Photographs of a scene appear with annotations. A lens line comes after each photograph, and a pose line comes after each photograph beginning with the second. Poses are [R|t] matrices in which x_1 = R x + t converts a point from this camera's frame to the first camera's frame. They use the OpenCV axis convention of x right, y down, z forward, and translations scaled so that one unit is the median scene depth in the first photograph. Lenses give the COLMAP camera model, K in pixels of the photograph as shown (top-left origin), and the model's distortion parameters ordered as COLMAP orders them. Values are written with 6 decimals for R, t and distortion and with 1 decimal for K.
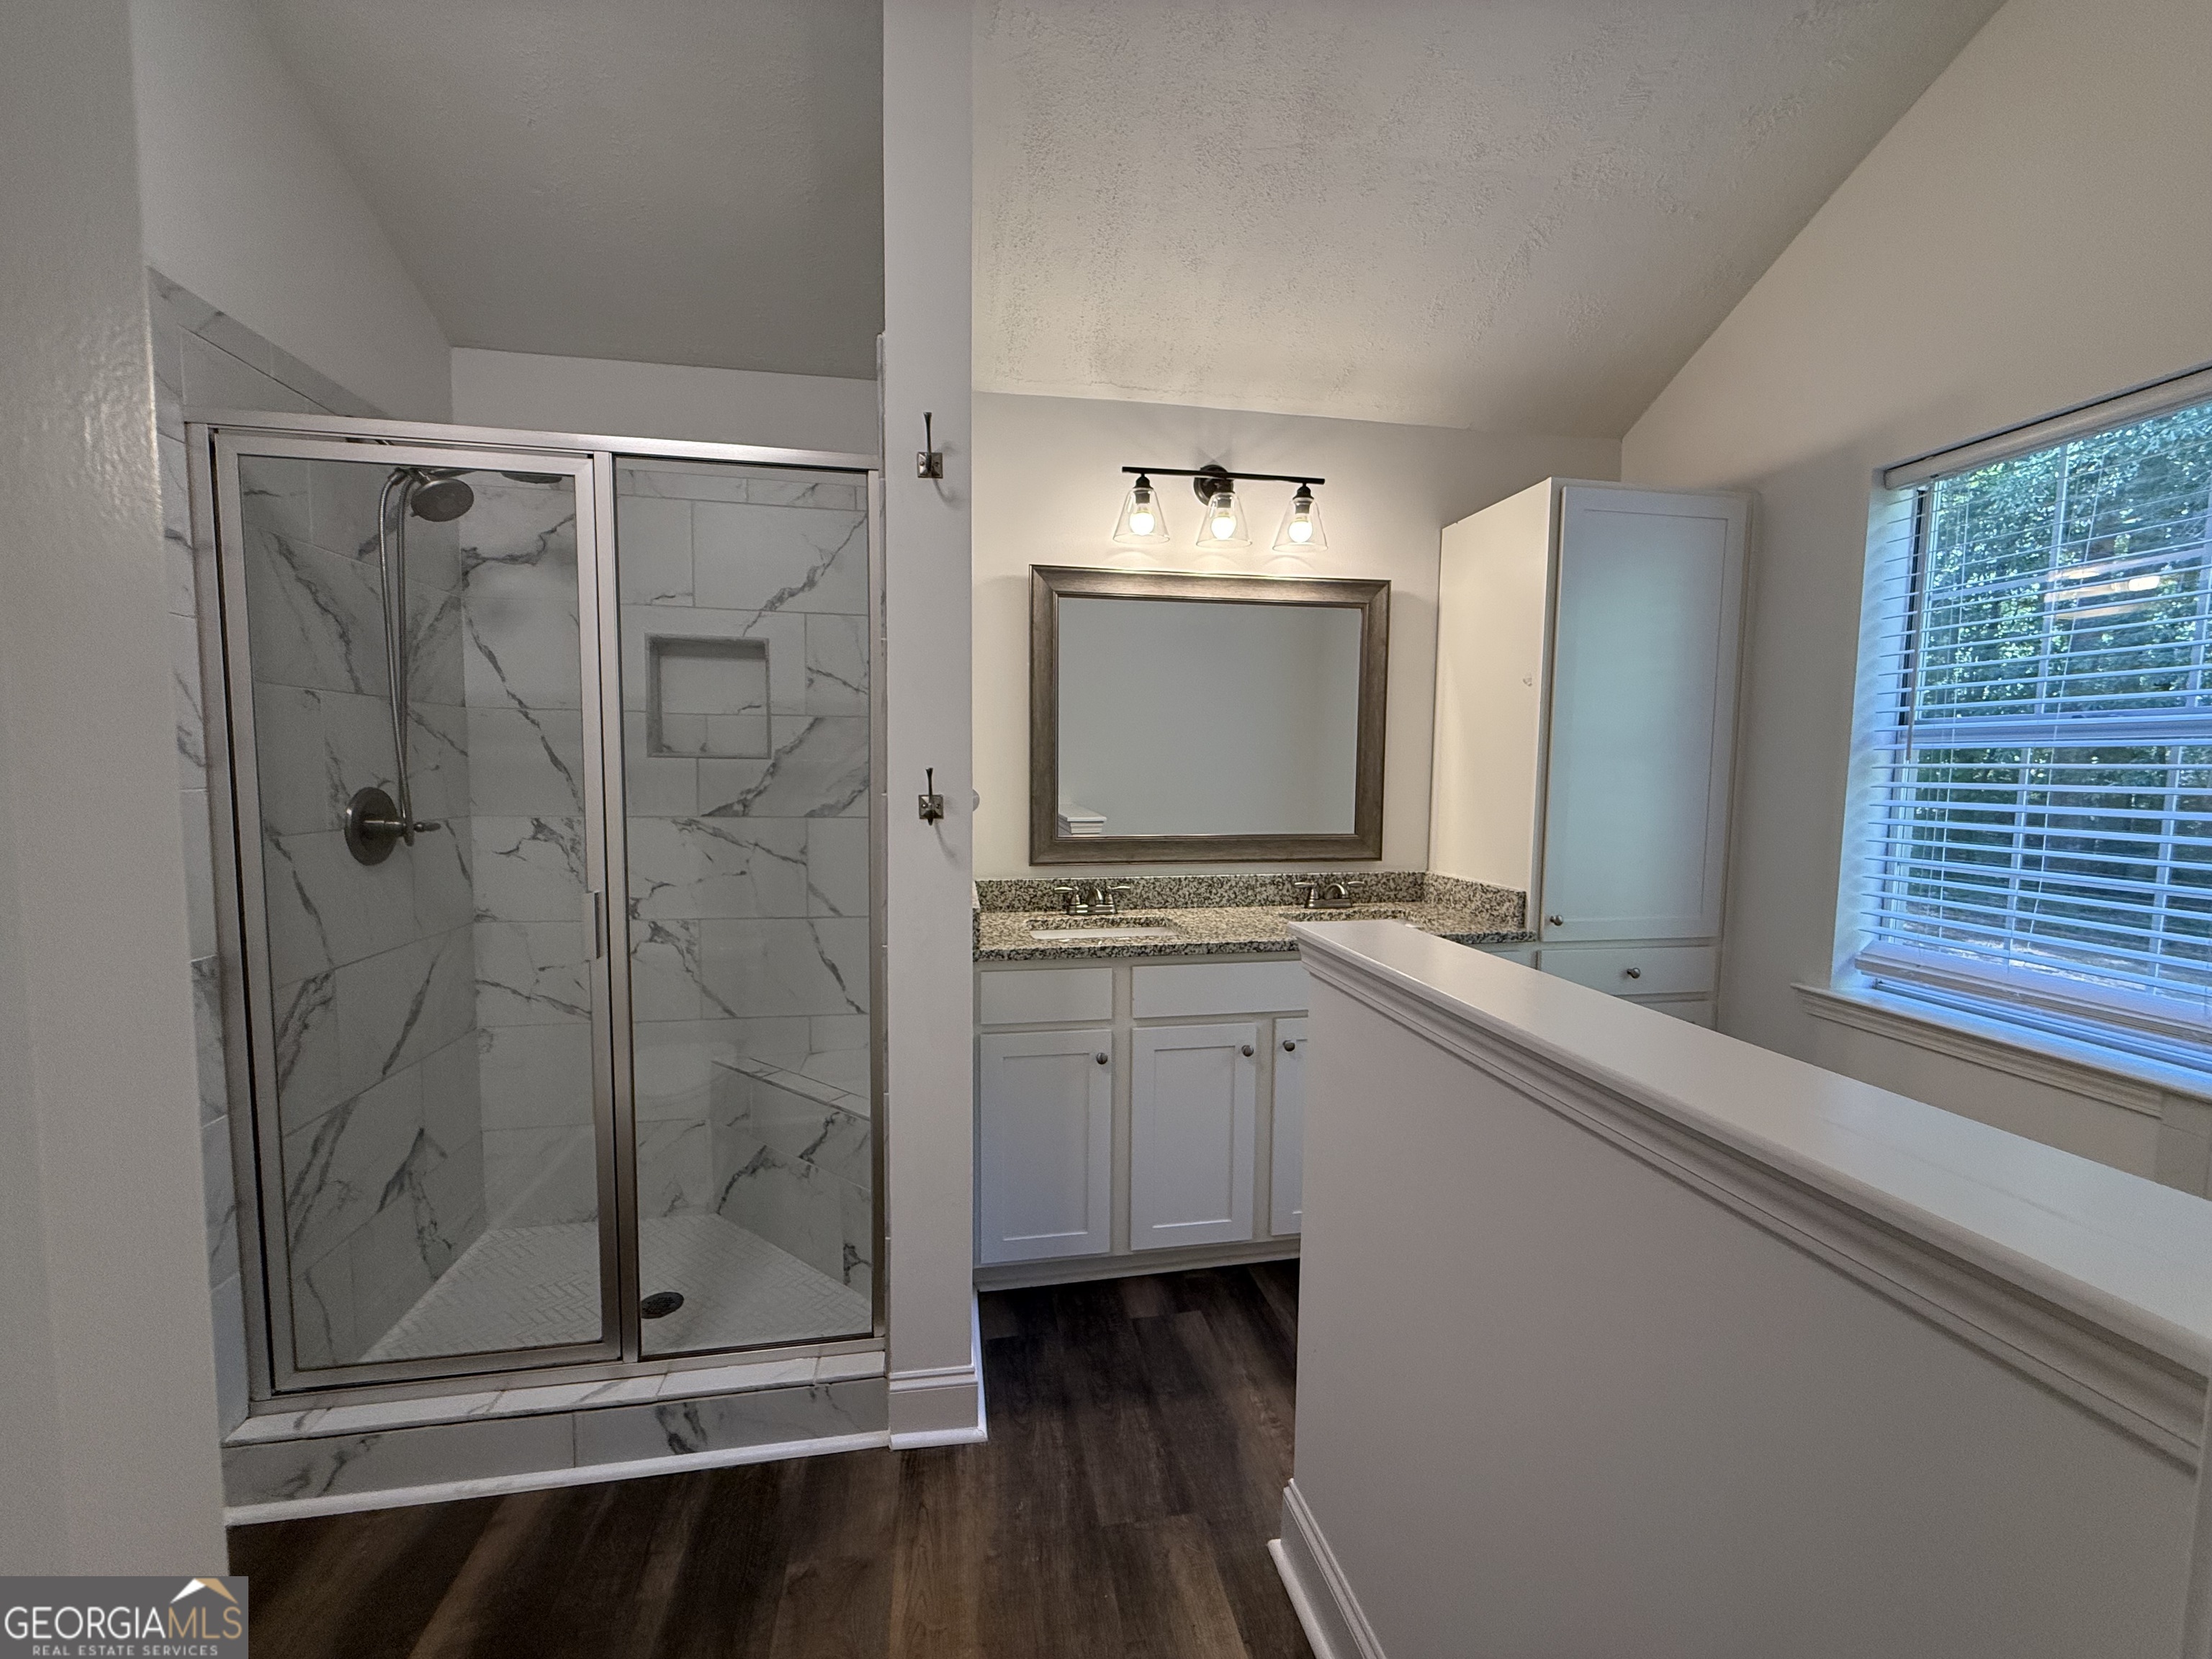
lens RADIAL K [[881.9, 0, 1106.9], [0, 881.9, 830.8], [0, 0, 1]] dist [-0.000153, -0.000981]
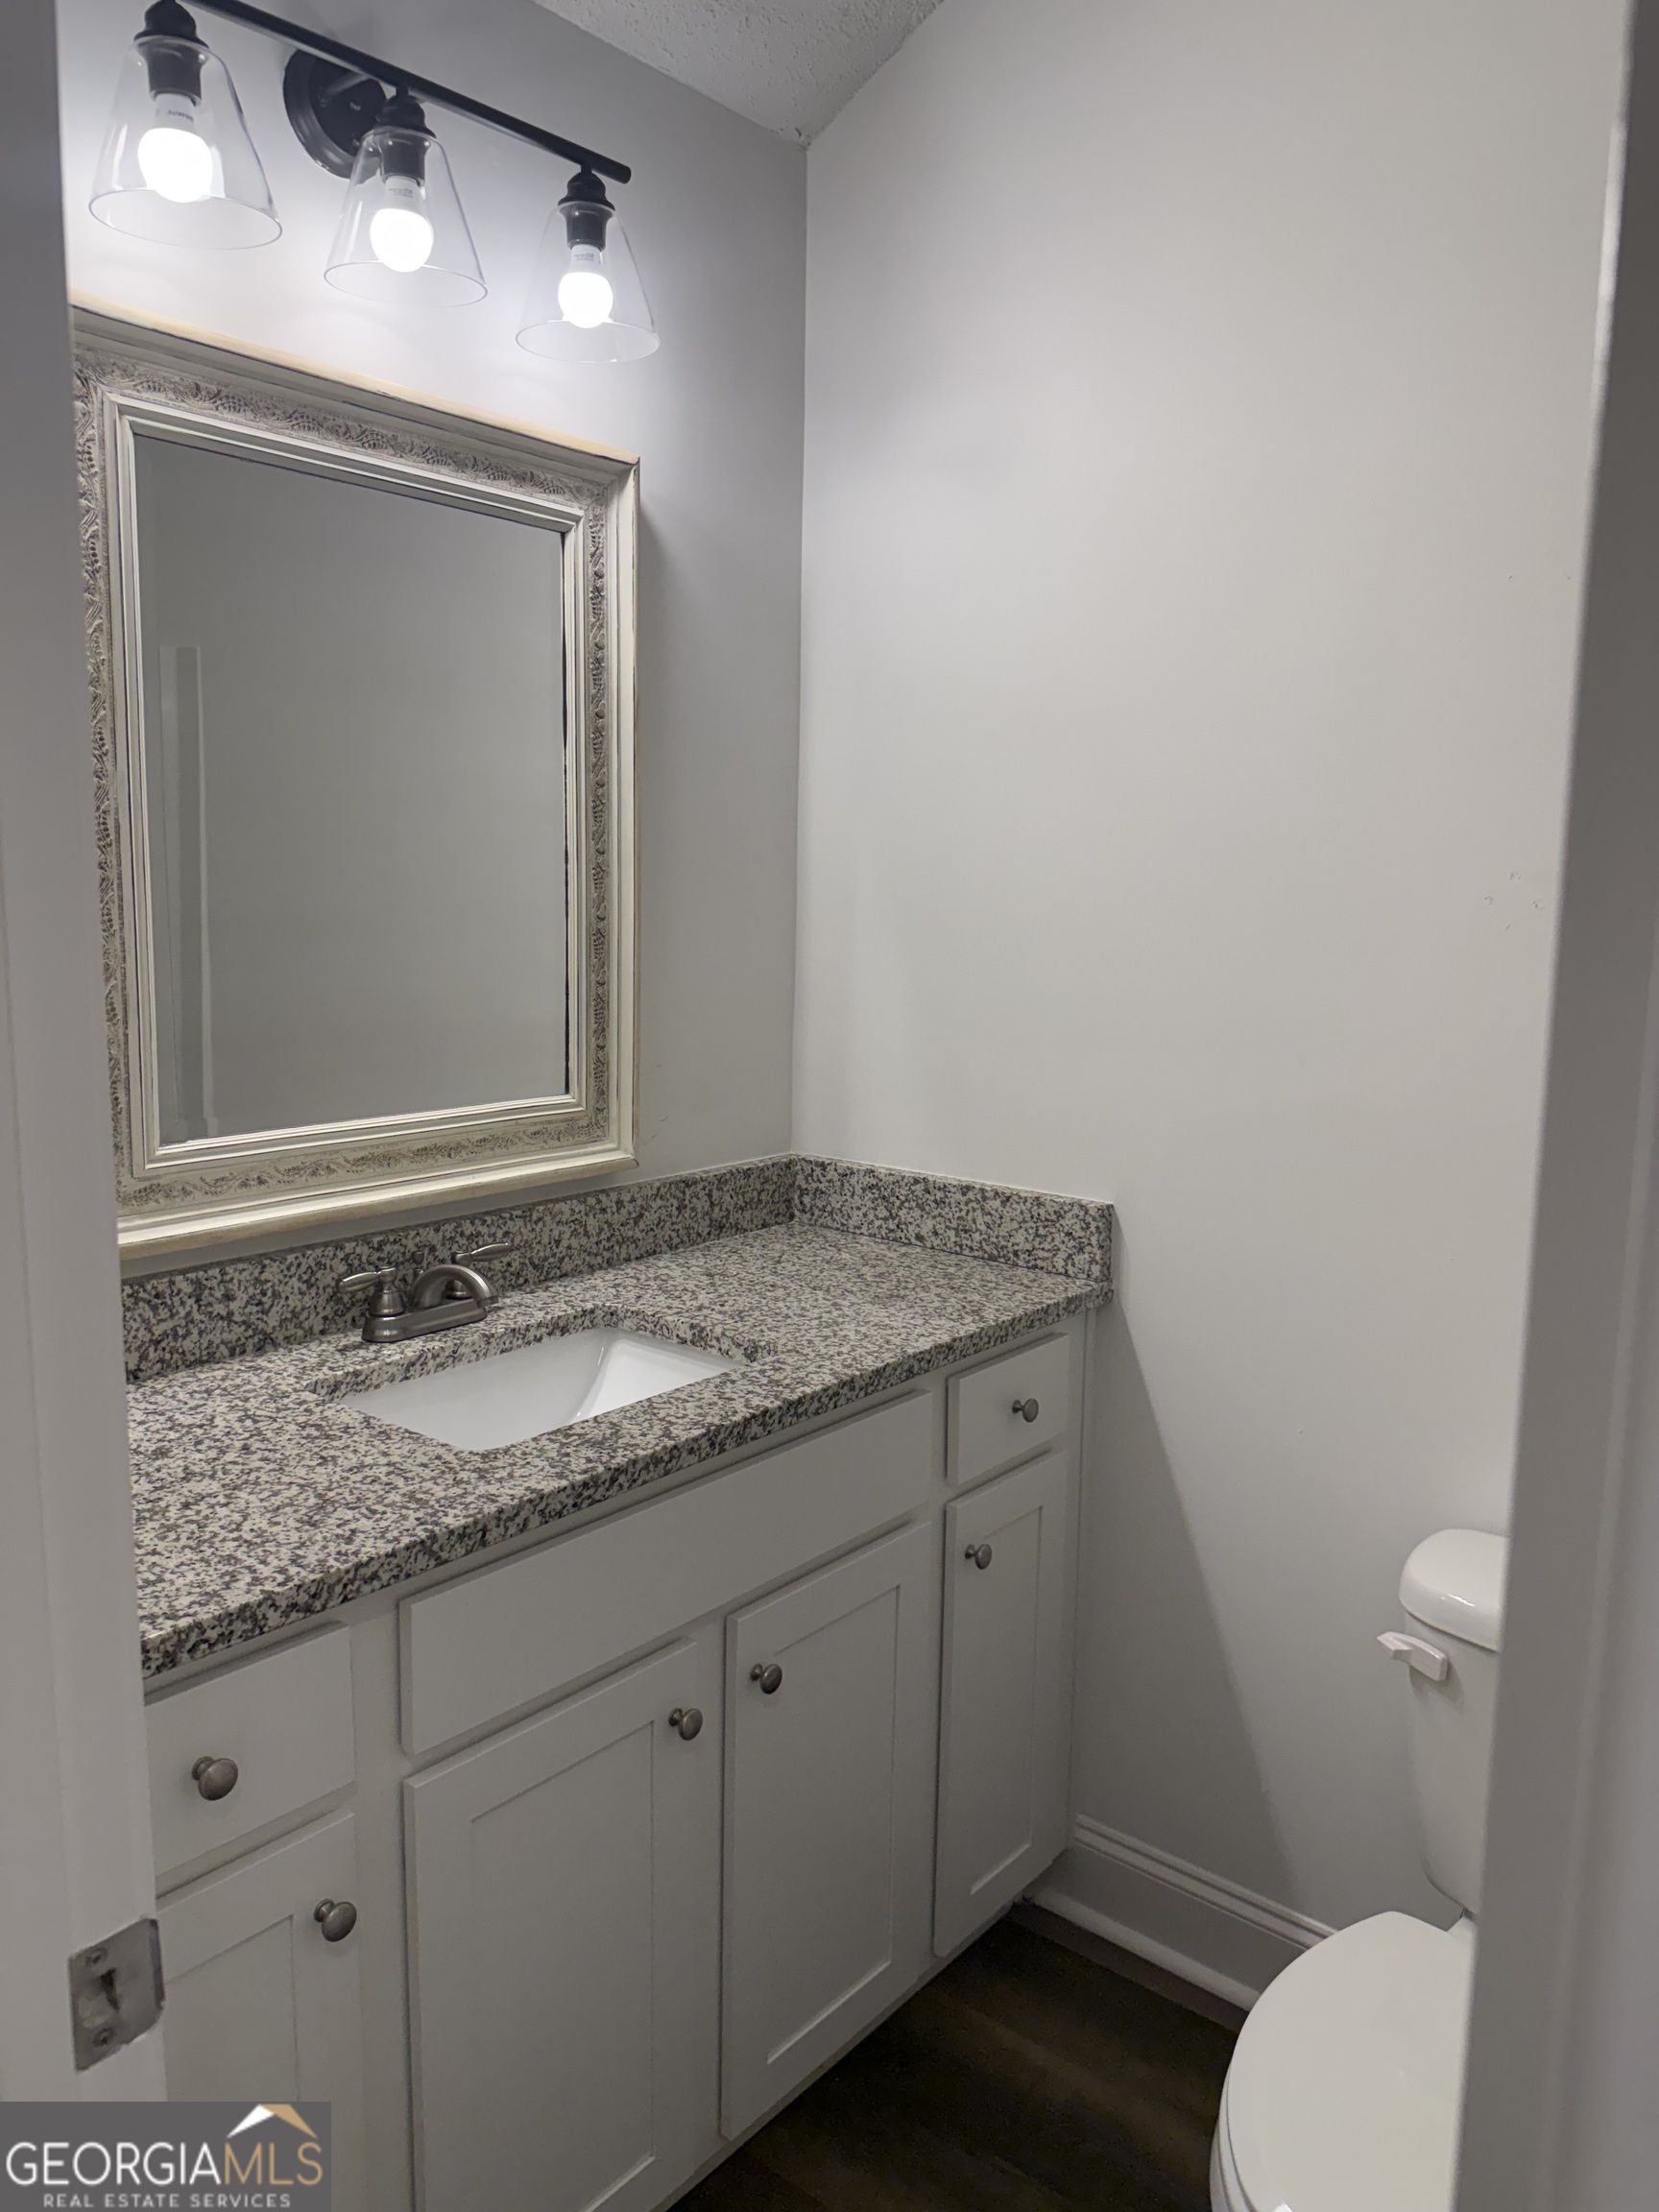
lens RADIAL K [[1556.6, 0, 829.2], [0, 1556.6, 1110.4], [0, 0, 1]] dist [0.053768, -0.076295]
pose [[0.761797, -0.096674, 0.640562, -0.179457], [0.037495, 0.993725, 0.105382, -0.069873], [-0.646730, -0.056262, 0.760641, 0.446572]]
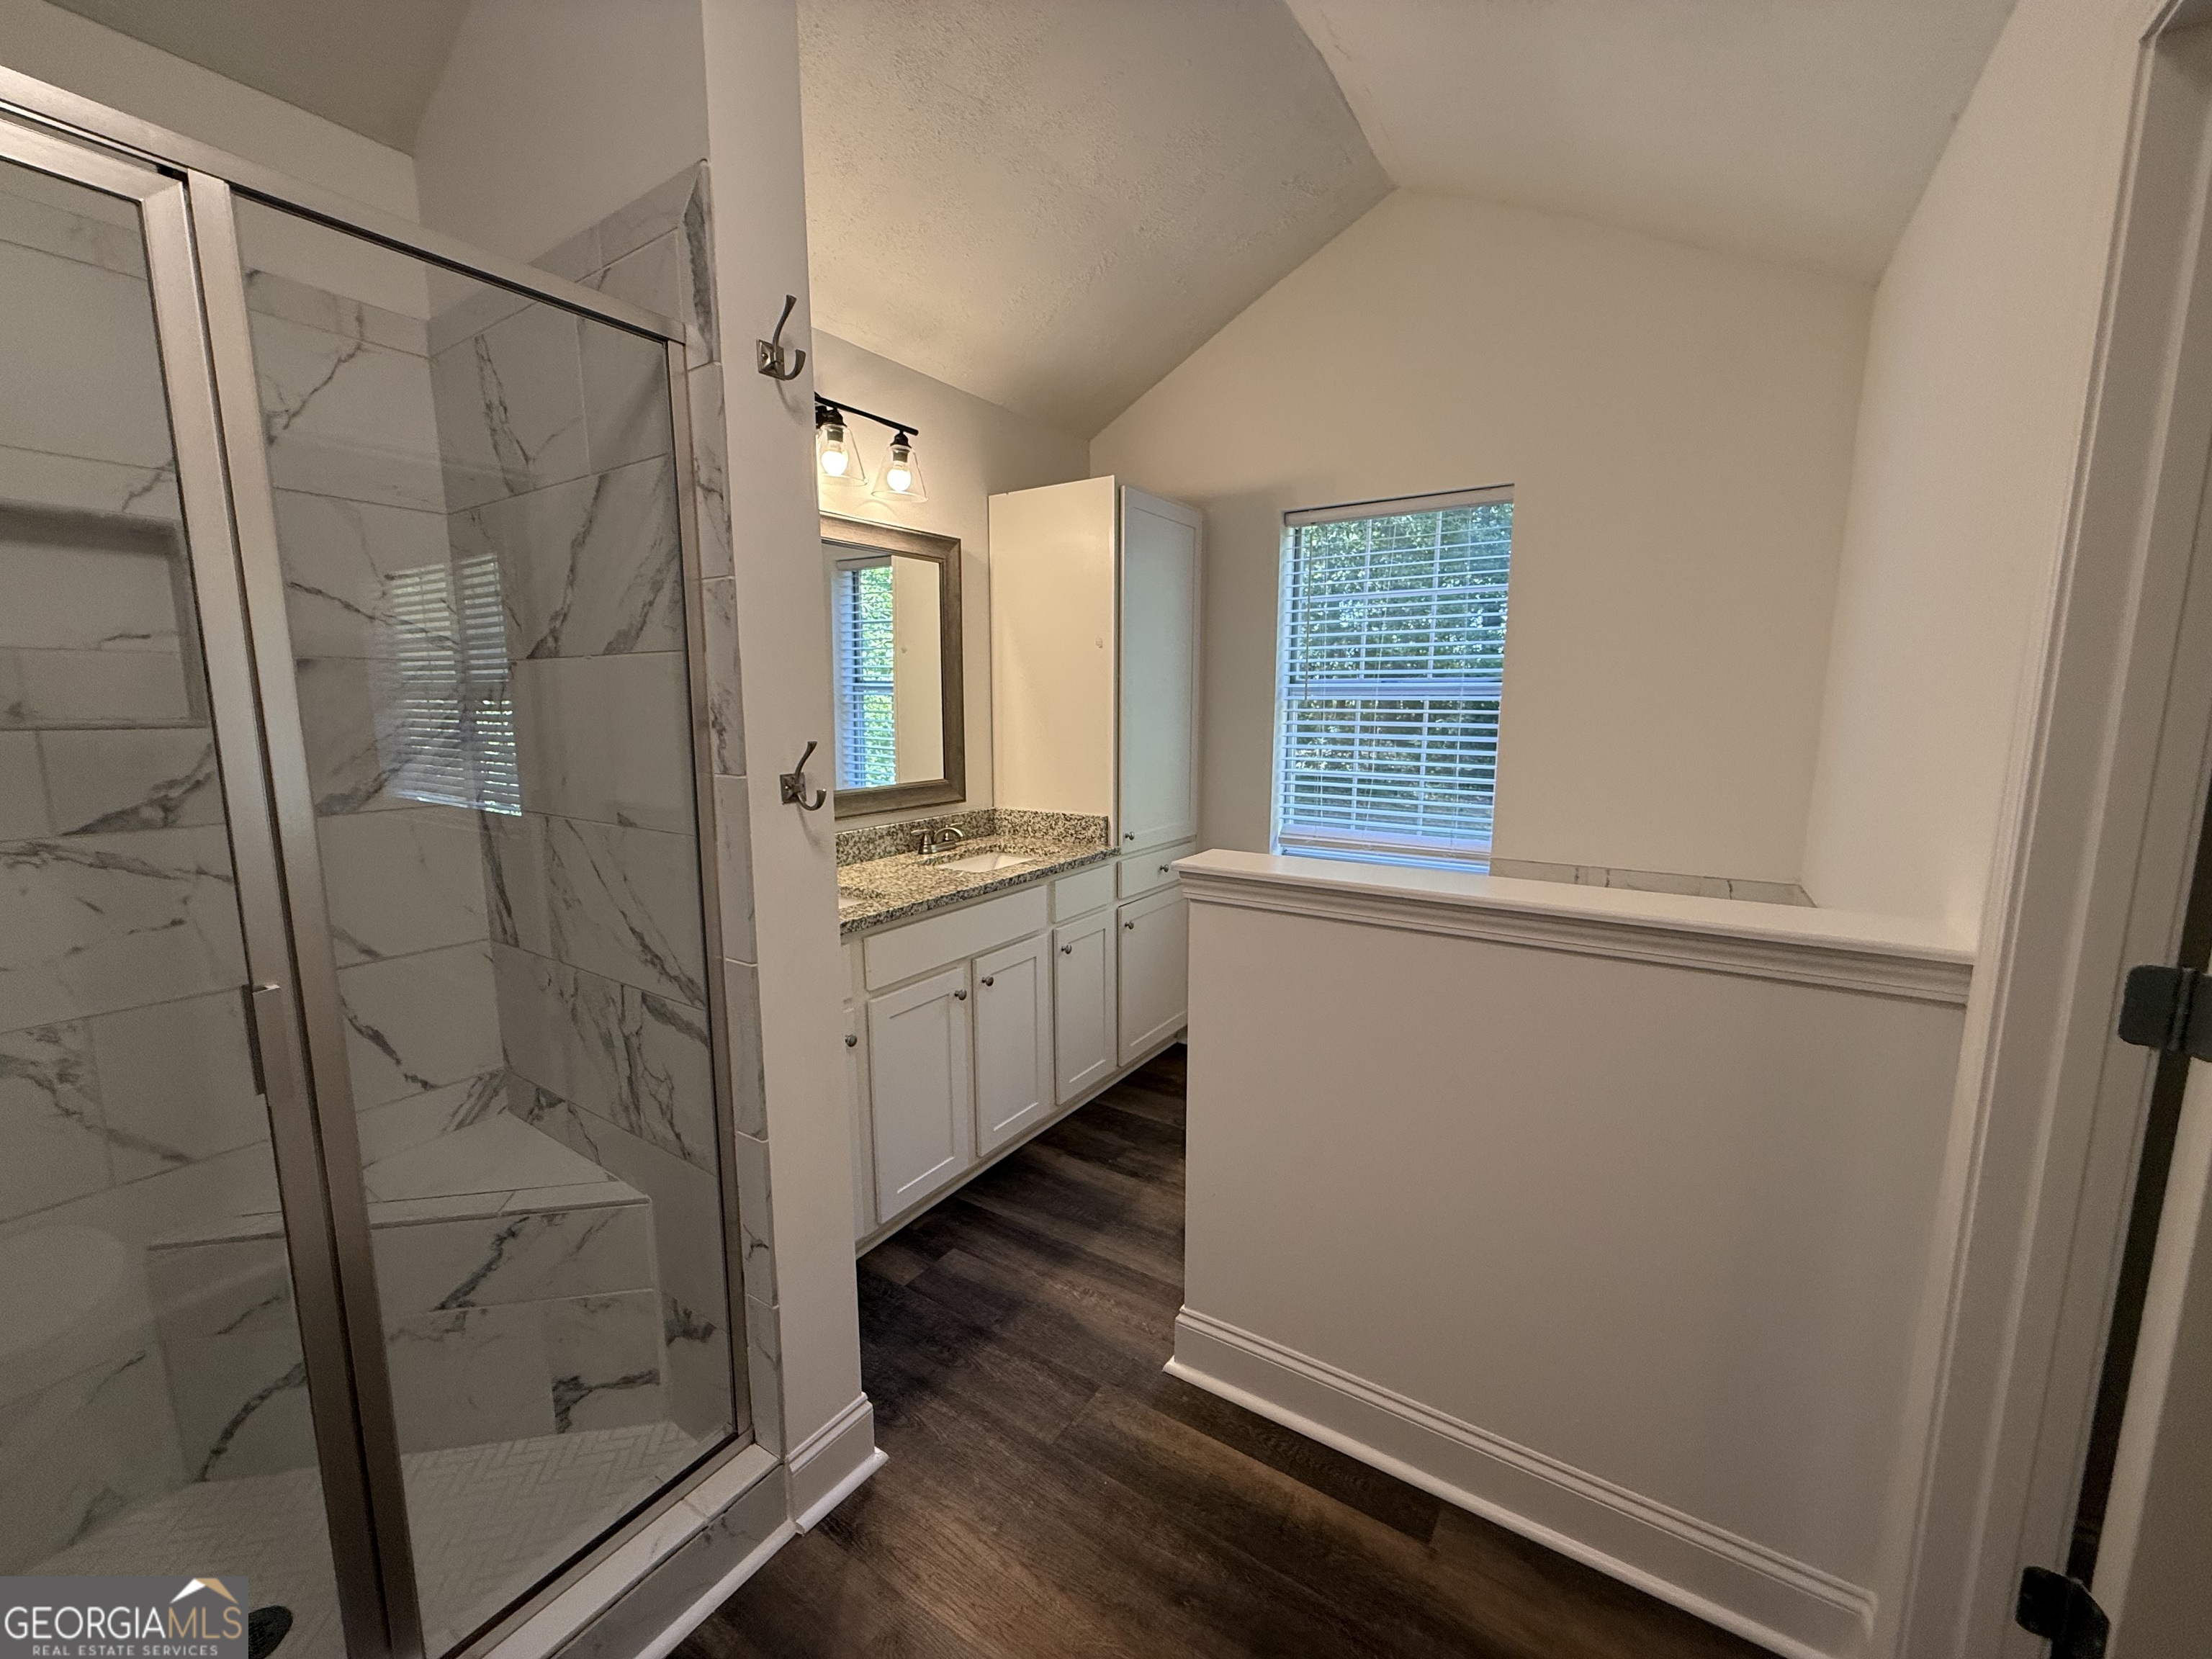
lens RADIAL K [[881.9, 0, 1101.0], [0, 881.9, 829.0], [0, 0, 1]] dist [-0.000153, -0.000981]
pose [[0.686816, -0.114216, 0.717801, -0.425454], [0.059638, 0.993102, 0.100957, -0.038959], [-0.724380, -0.026531, 0.688890, 0.154859]]
